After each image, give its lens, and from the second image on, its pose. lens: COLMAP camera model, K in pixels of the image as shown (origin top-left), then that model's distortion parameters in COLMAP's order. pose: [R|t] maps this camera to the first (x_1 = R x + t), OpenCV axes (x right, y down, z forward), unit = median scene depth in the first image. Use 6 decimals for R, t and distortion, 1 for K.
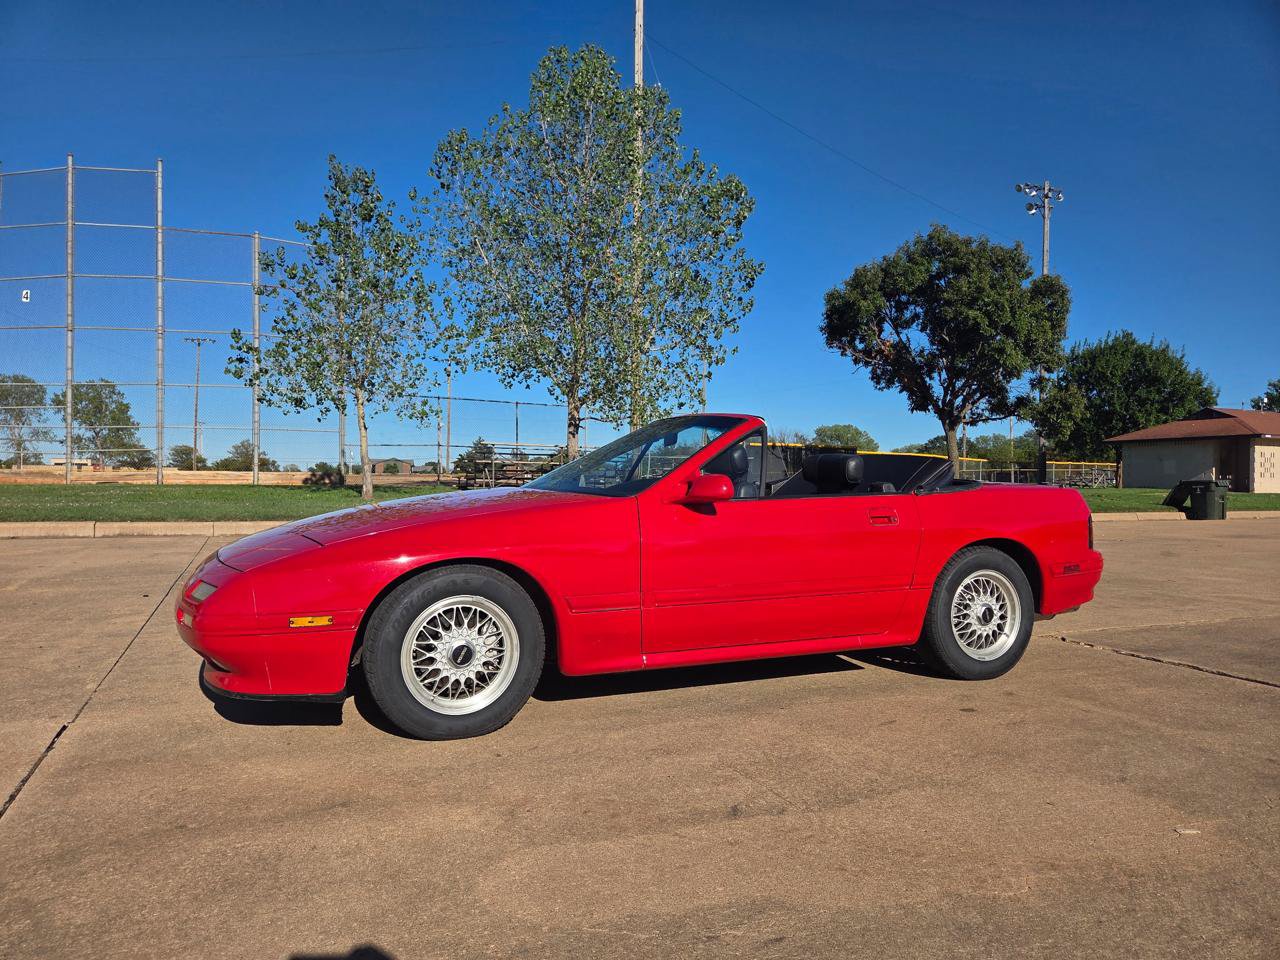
lens RADIAL K [[864.8, 0, 624.5], [0, 864.8, 482.2], [0, 0, 1]] dist [0.067142, -0.064521]
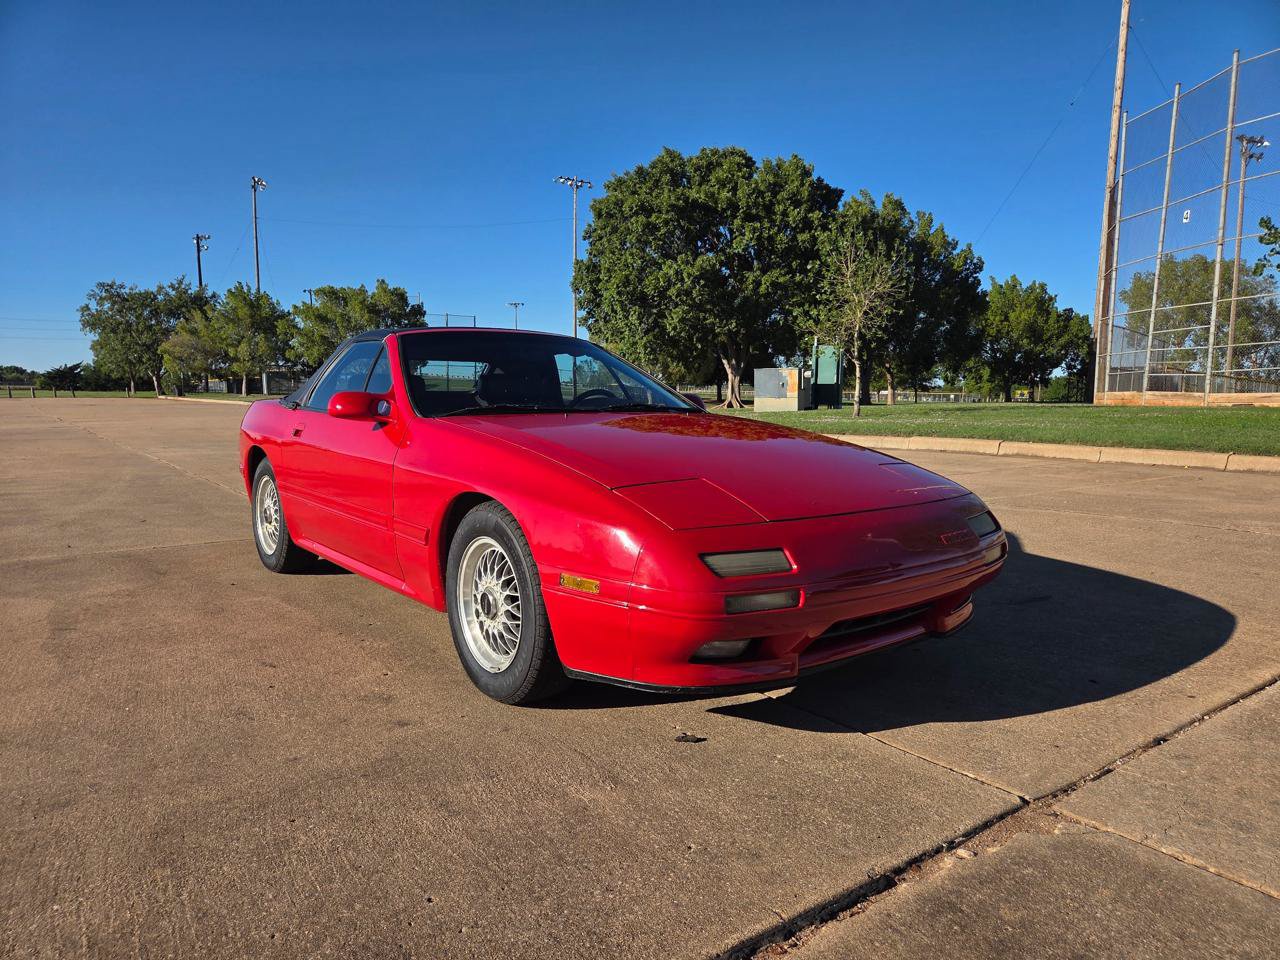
lens RADIAL K [[852.2, 0, 630.5], [0, 852.2, 496.1], [0, 0, 1]] dist [0.062953, -0.057510]
pose [[0.220580, 0.106574, -0.969529, 0.153154], [-0.004107, 0.994105, 0.108341, -0.000140], [0.975360, -0.019916, 0.219717, 0.144488]]
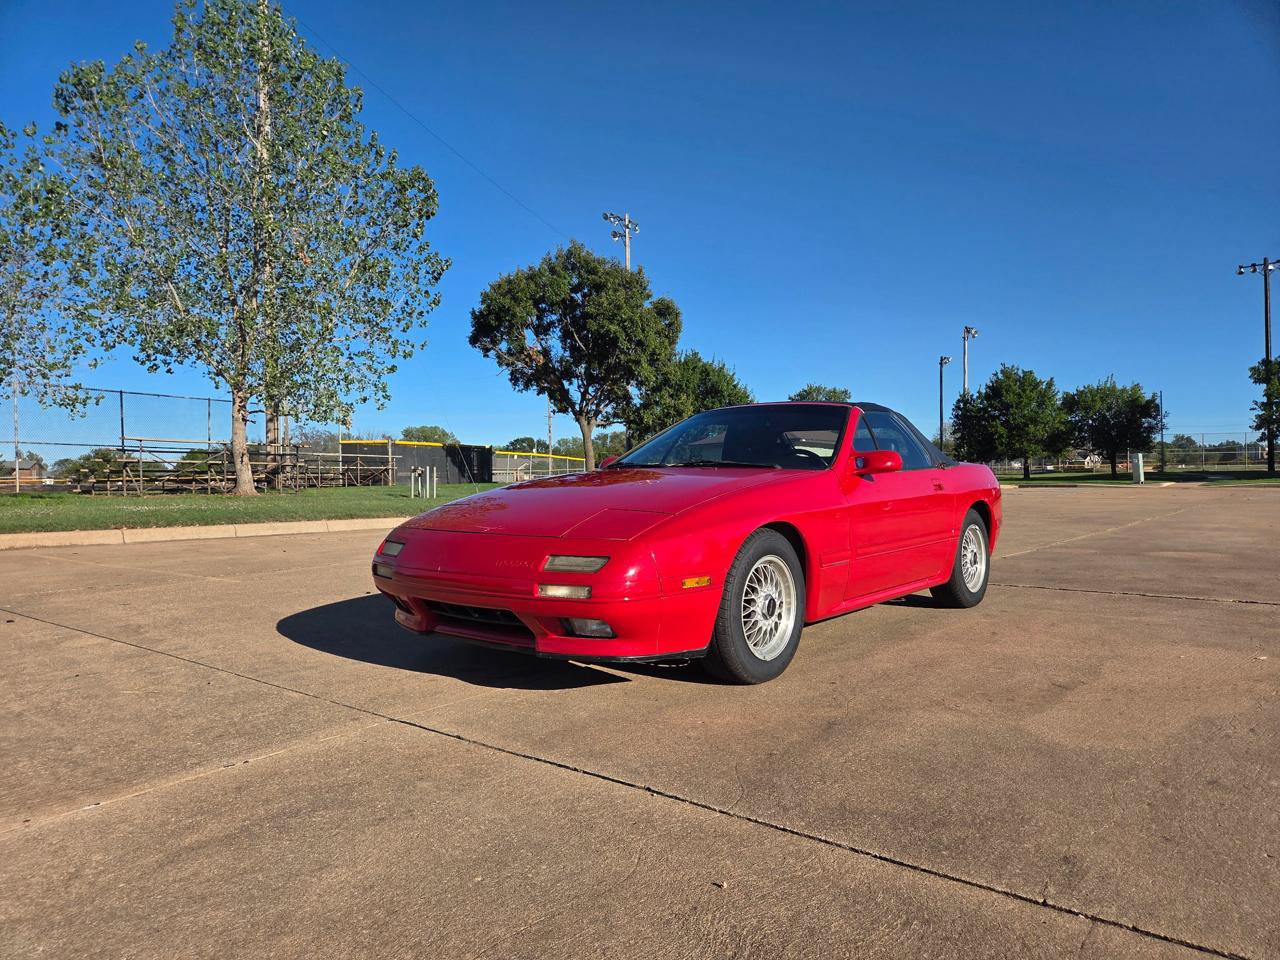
lens RADIAL K [[863.1, 0, 641.1], [0, 863.1, 486.4], [0, 0, 1]] dist [0.068002, -0.065448]
pose [[0.878296, -0.020228, 0.477689, -0.100939], [0.018678, 0.999794, 0.007994, 0.003202], [-0.477752, 0.001902, 0.878492, 0.008738]]
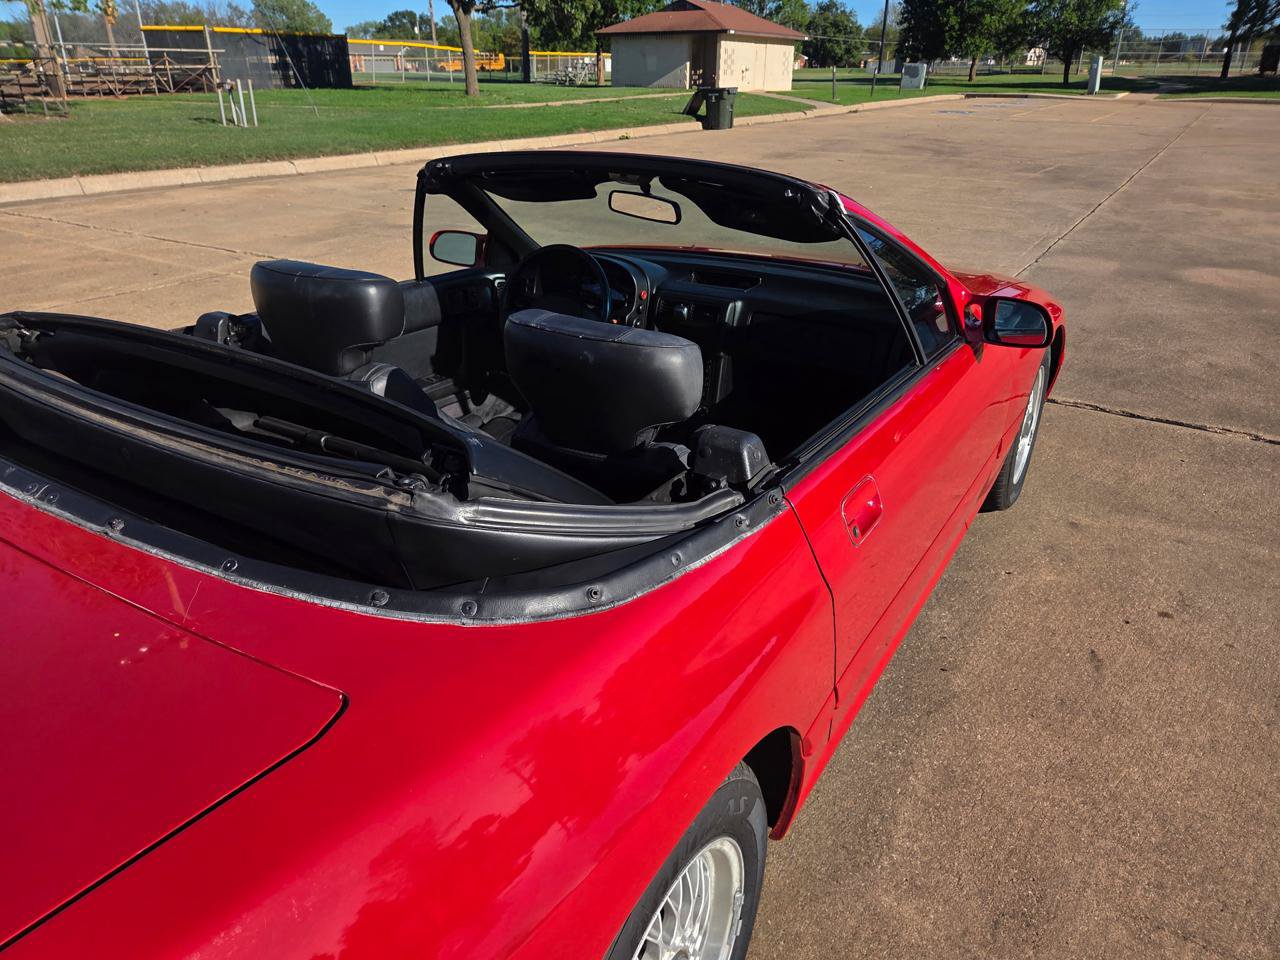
lens RADIAL K [[867.9, 0, 641.4], [0, 867.9, 485.0], [0, 0, 1]] dist [0.057610, -0.061612]
pose [[0.827920, -0.243827, 0.505070, -0.039448], [0.003015, 0.902473, 0.430735, -0.019163], [-0.560838, -0.355092, 0.747911, 0.089393]]
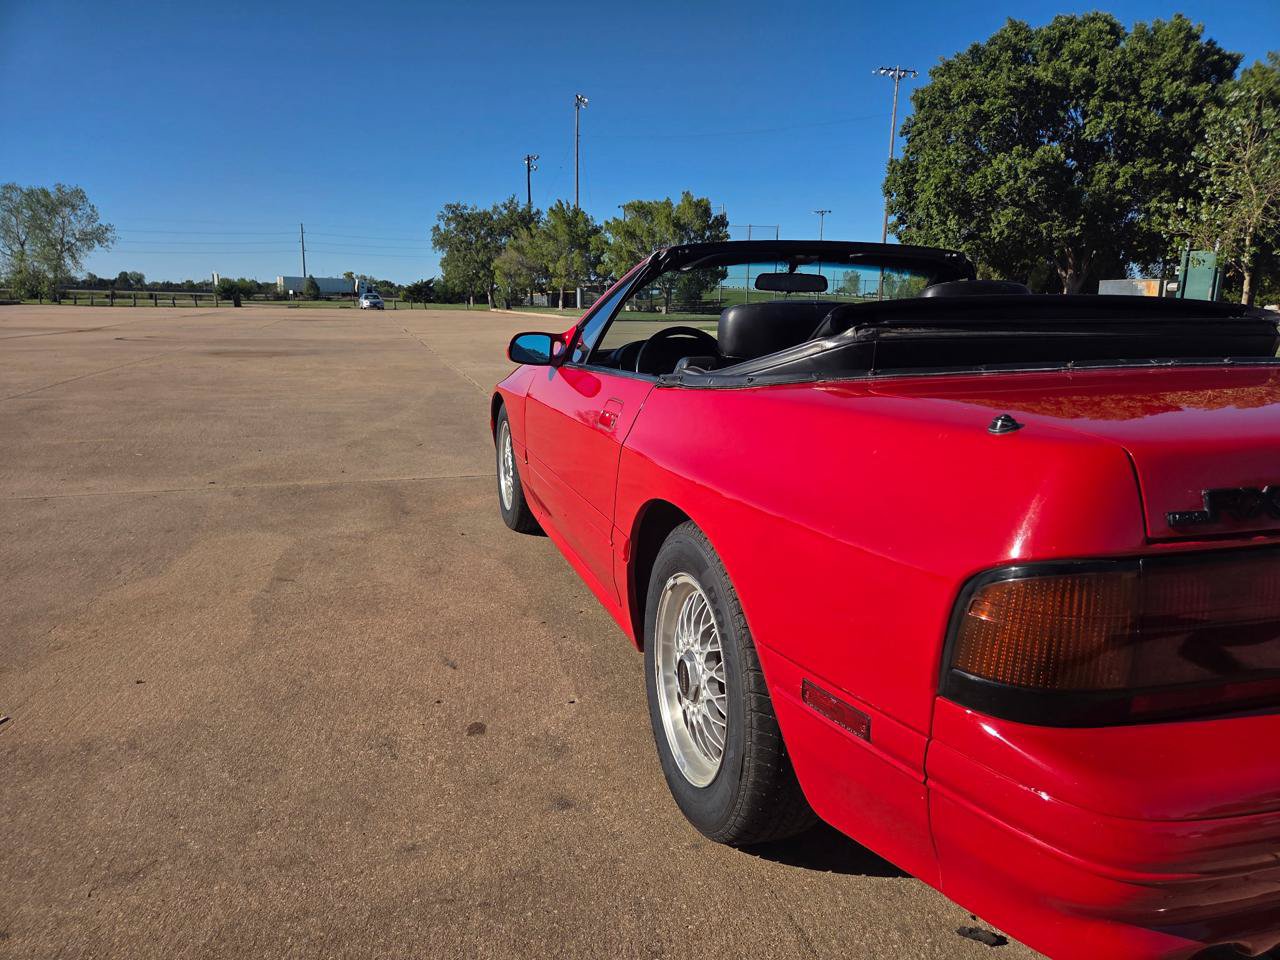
lens RADIAL K [[846.6, 0, 640.3], [0, 846.6, 490.5], [0, 0, 1]] dist [0.074831, -0.072383]
pose [[-0.108750, 0.200747, -0.973588, 0.121486], [-0.013919, 0.978993, 0.203416, -0.003769], [0.993972, 0.035673, -0.103671, 0.152479]]
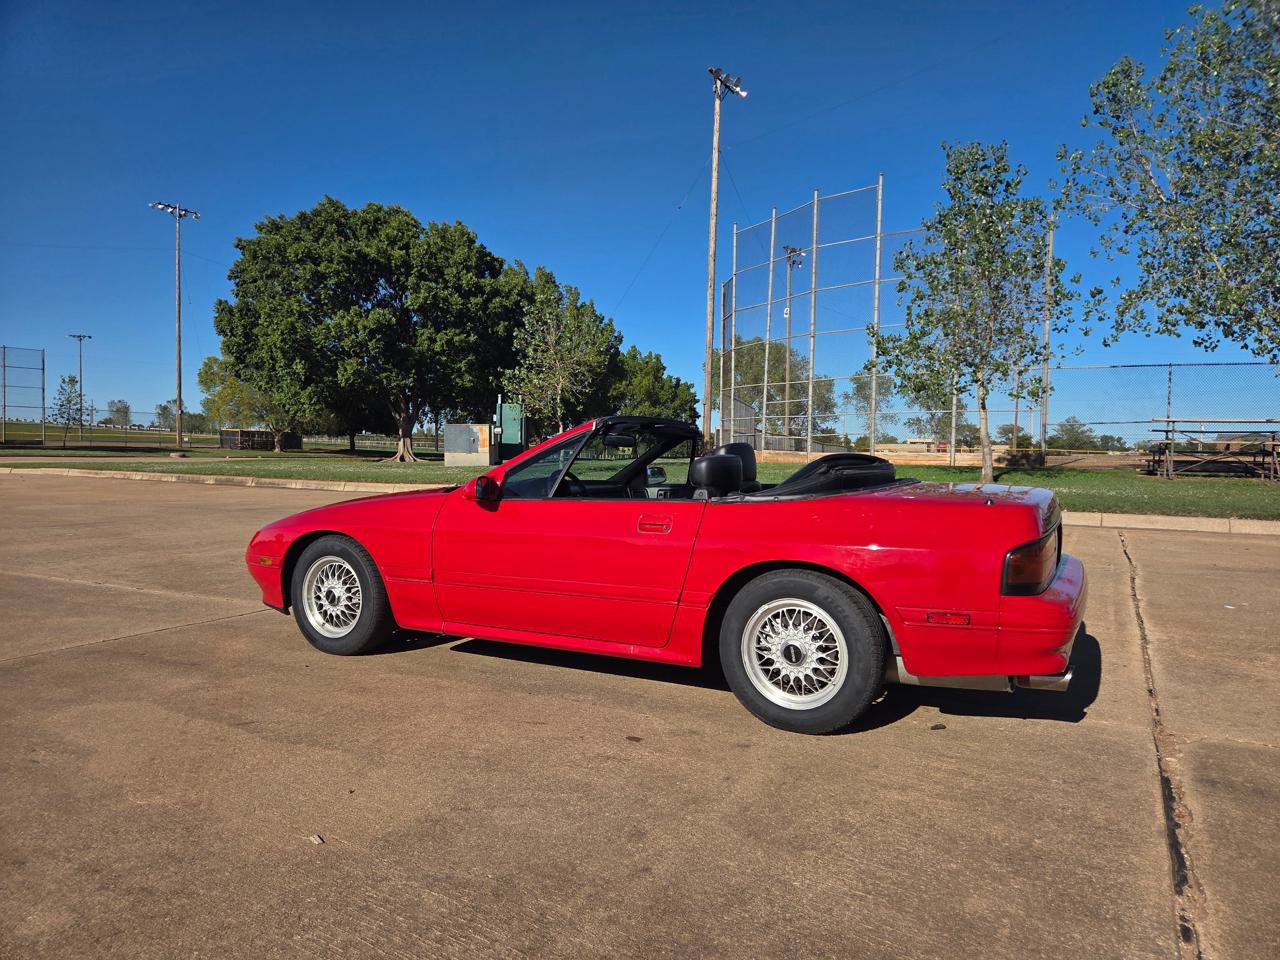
lens RADIAL K [[852.4, 0, 629.9], [0, 852.4, 483.4], [0, 0, 1]] dist [0.070444, -0.067381]
pose [[0.614697, 0.030763, -0.788163, 0.142018], [-0.008567, 0.999441, 0.032328, -0.004856], [0.788717, -0.013120, 0.614617, 0.058002]]
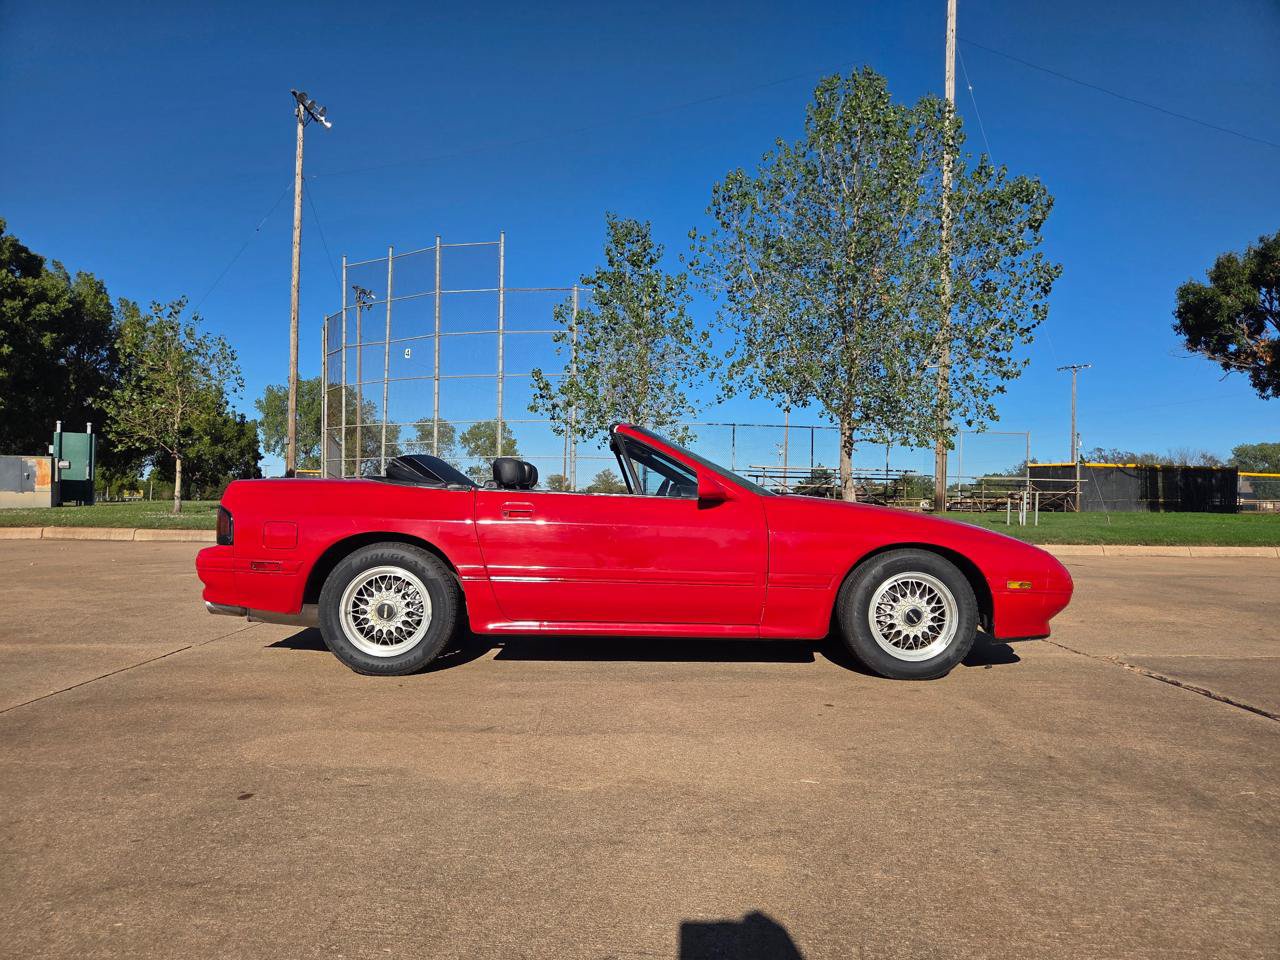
lens RADIAL K [[864.8, 0, 624.5], [0, 864.8, 482.2], [0, 0, 1]] dist [0.067142, -0.064521]
pose [[0.921496, -0.004487, -0.388361, 0.073567], [-0.007597, 0.999534, -0.029573, 0.004423], [0.388313, 0.030202, 0.921033, -0.010499]]
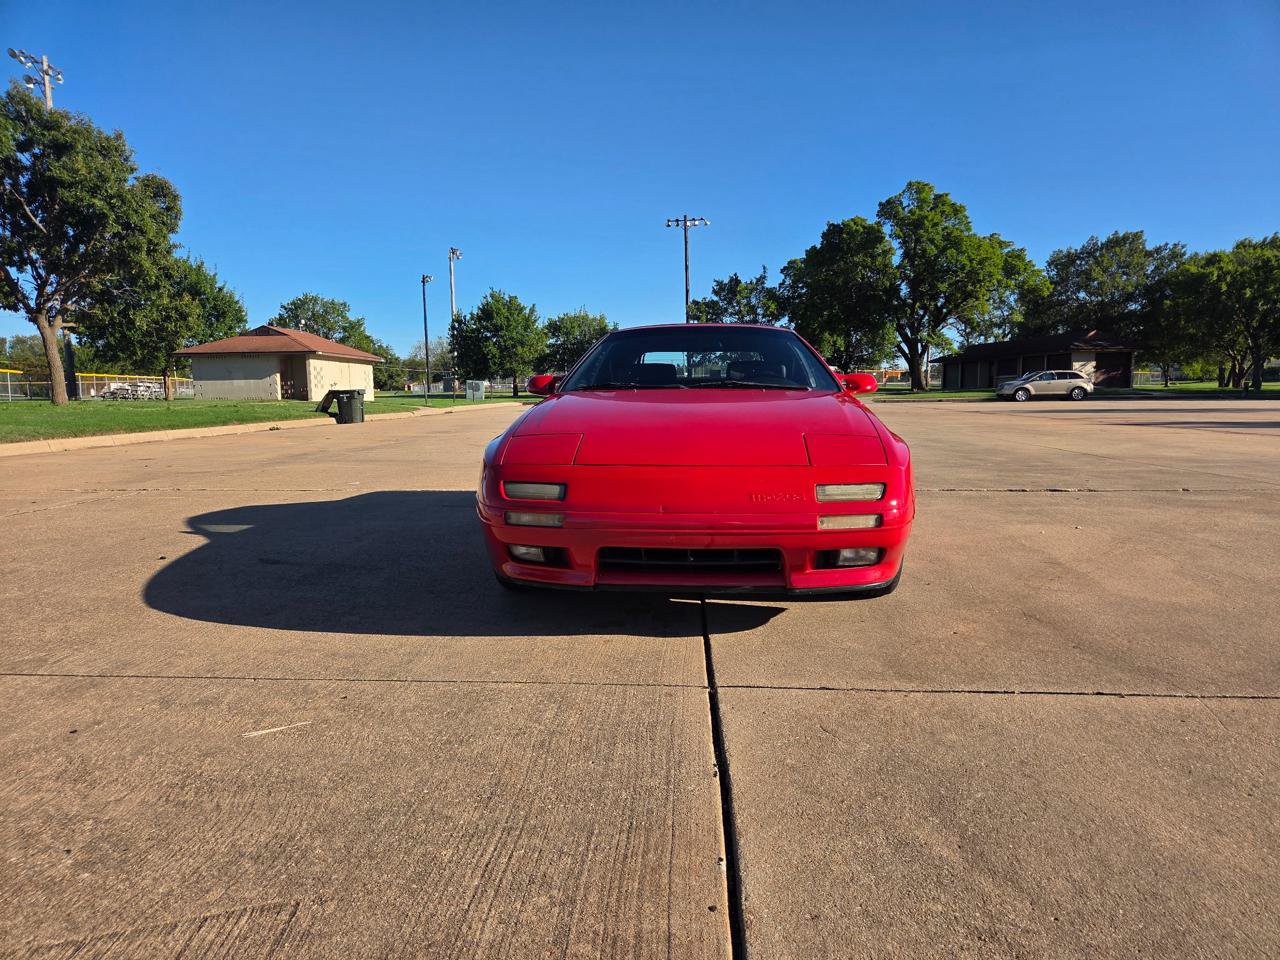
lens RADIAL K [[852.6, 0, 658.6], [0, 852.6, 482.0], [0, 0, 1]] dist [0.063522, -0.054777]
pose [[0.441045, -0.106932, 0.891092, -0.159411], [0.017500, 0.993713, 0.110585, 0.000582], [-0.897314, -0.033179, 0.440144, 0.085835]]
